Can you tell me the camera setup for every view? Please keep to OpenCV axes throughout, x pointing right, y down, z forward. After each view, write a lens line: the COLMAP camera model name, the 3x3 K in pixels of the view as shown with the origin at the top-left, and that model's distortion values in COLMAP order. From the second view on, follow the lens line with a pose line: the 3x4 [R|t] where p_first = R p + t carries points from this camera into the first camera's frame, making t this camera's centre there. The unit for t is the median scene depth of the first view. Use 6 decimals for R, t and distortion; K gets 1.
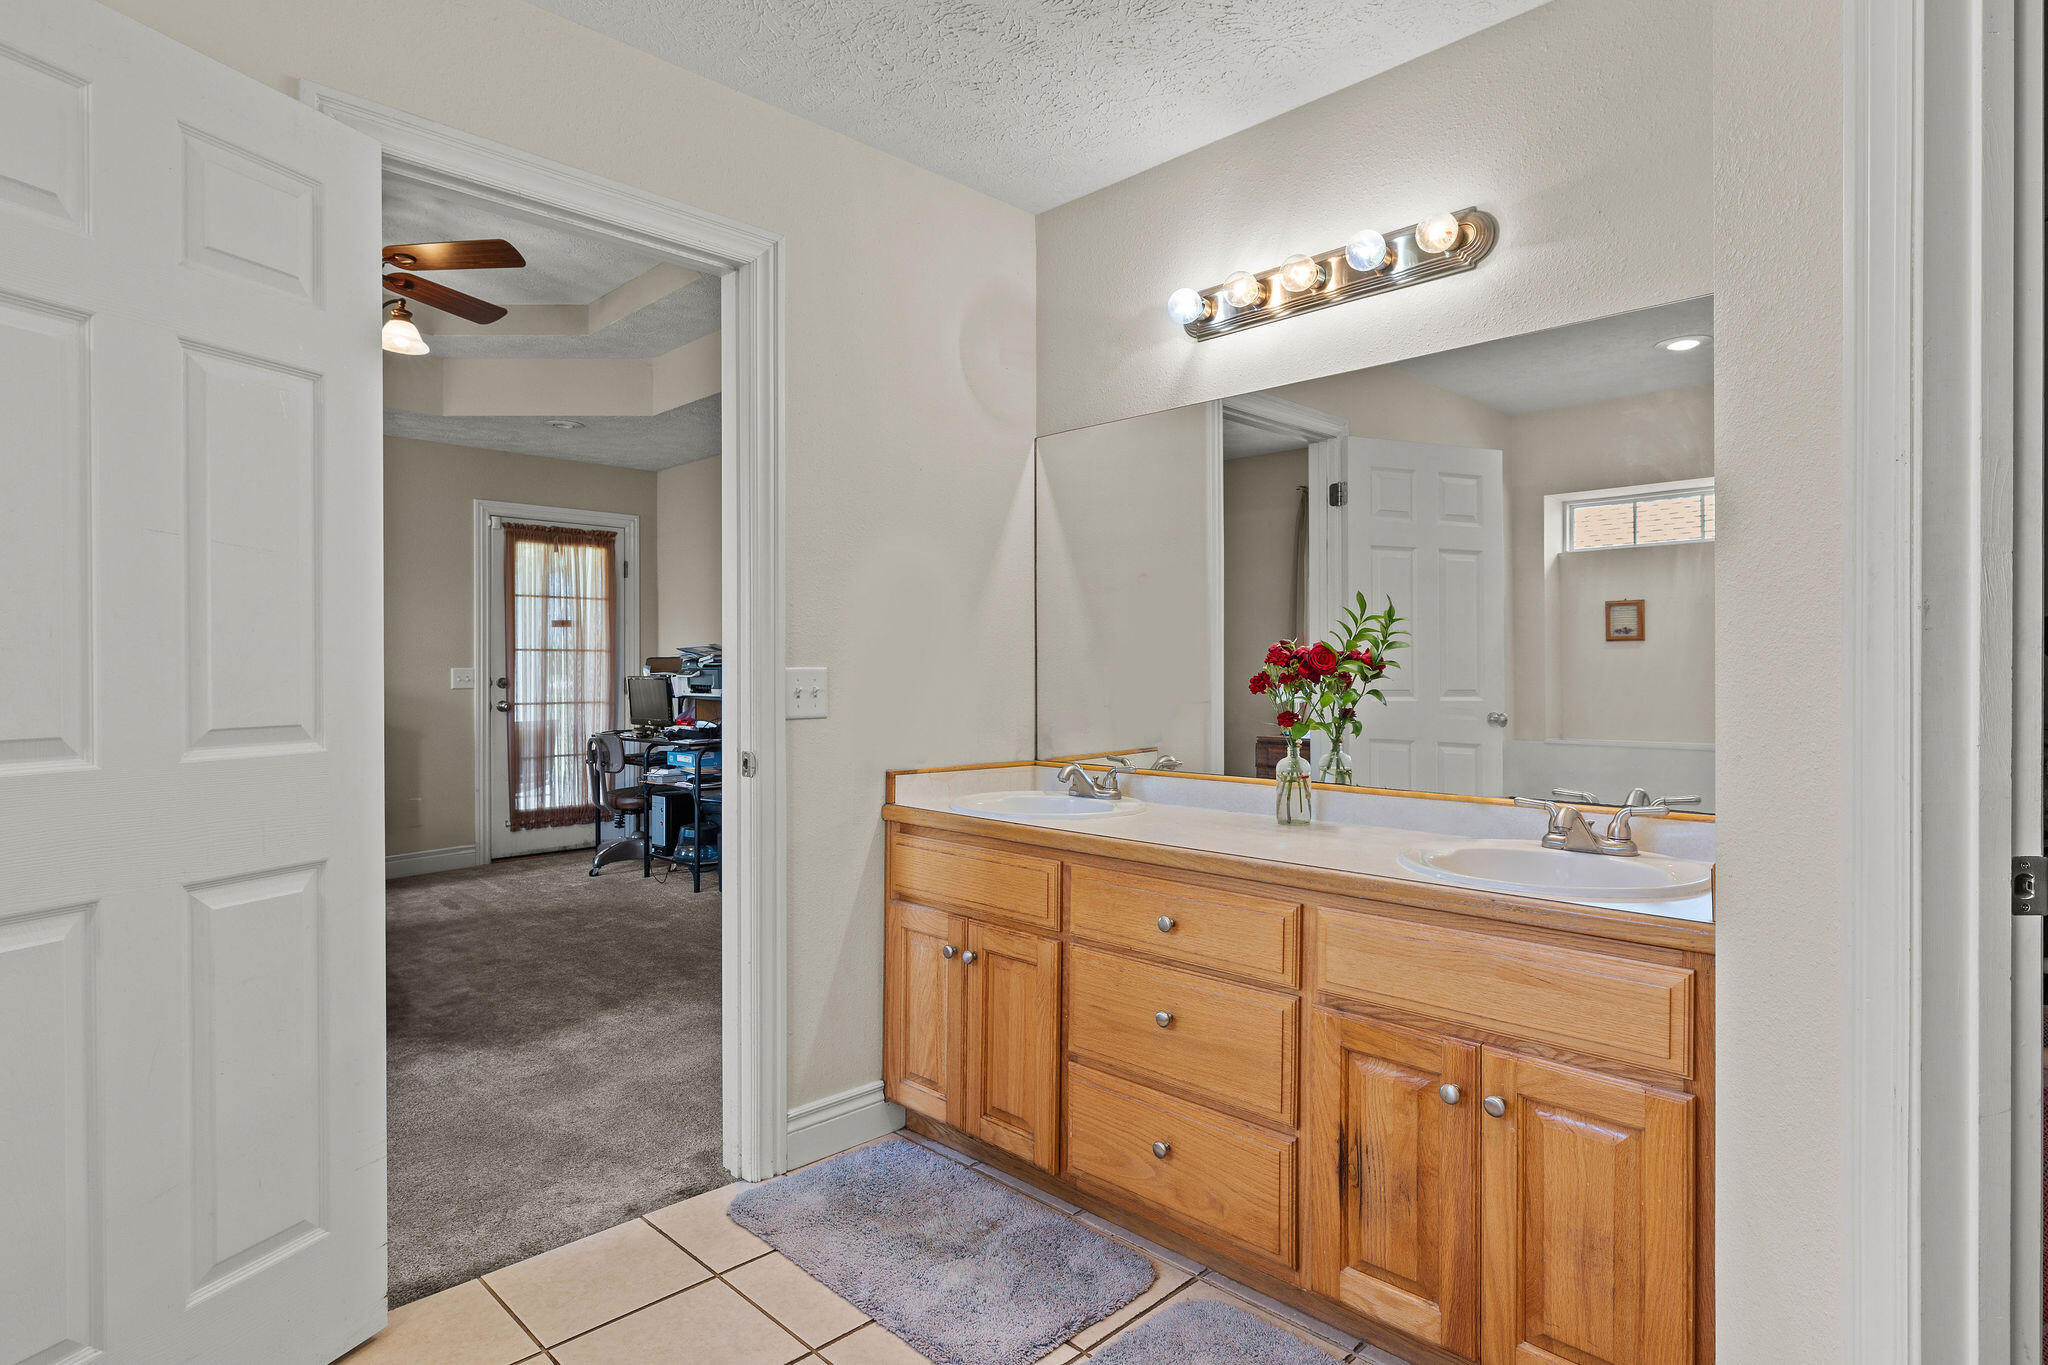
lens RADIAL K [[1086.2, 0, 1025.1], [0, 1086.2, 681.5], [0, 0, 1]] dist [-0.003339, -0.000899]
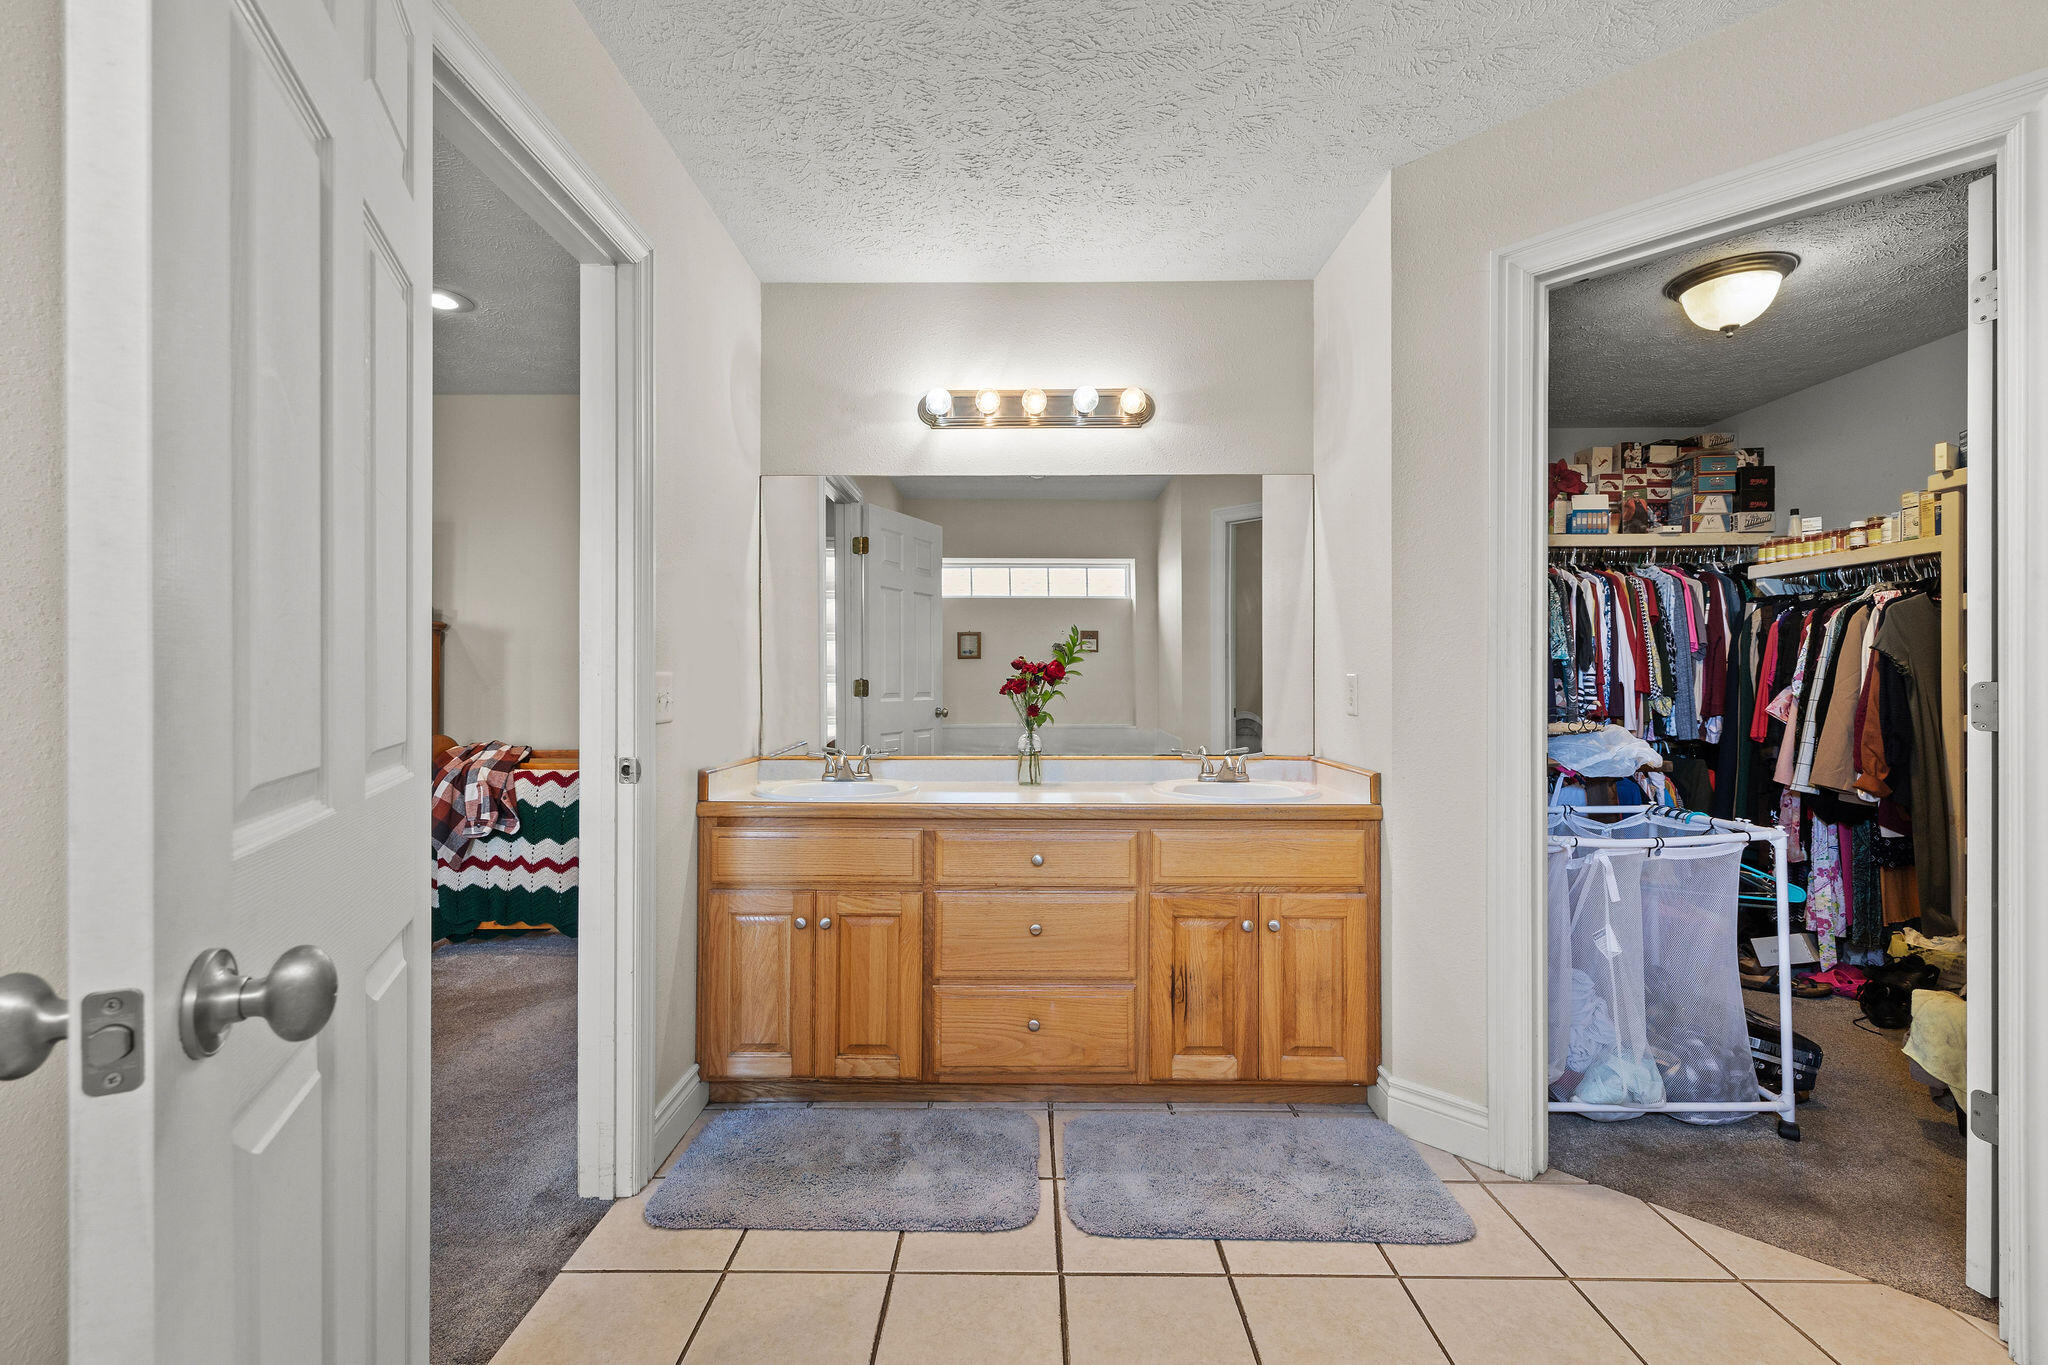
lens RADIAL K [[873.9, 0, 1024.2], [0, 873.9, 679.4], [0, 0, 1]] dist [0.004444, -0.000527]
pose [[0.707395, 0.002066, 0.706815, -0.609458], [0.004208, 0.999966, -0.007134, 0.000586], [-0.706806, 0.008020, 0.707362, 0.200593]]
